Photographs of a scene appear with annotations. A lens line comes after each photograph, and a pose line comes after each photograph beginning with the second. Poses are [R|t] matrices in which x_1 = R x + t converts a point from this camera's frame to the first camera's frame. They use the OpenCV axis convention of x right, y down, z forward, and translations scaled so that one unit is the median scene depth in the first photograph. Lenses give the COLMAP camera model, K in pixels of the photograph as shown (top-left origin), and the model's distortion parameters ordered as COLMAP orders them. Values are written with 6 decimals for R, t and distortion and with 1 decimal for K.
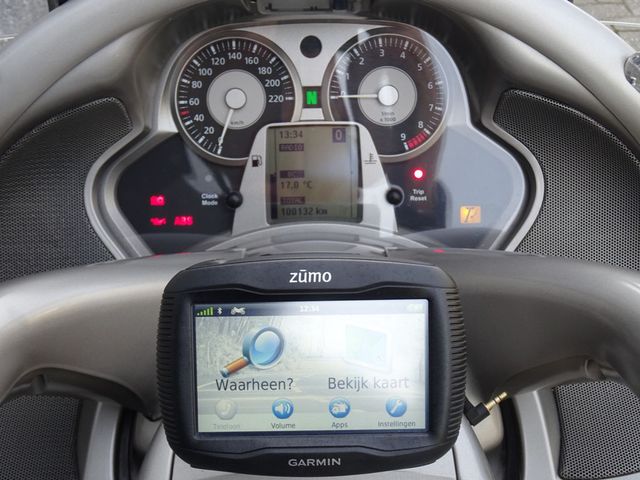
lens RADIAL K [[920.2, 0, 296.2], [0, 920.2, 220.6], [0, 0, 1]] dist [-0.042133, 0.000000]
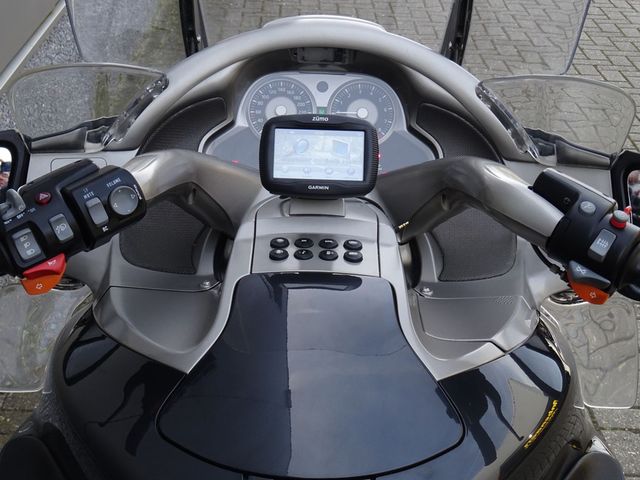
lens RADIAL K [[1285.4, 0, 321.1], [0, 1285.4, 239.8], [0, 0, 1]] dist [0.037394, 0.000000]
pose [[0.998588, 0.050122, 0.017585, -0.017500], [-0.043712, 0.963519, -0.264047, 0.810020], [-0.030178, 0.262905, 0.964350, -1.459541]]
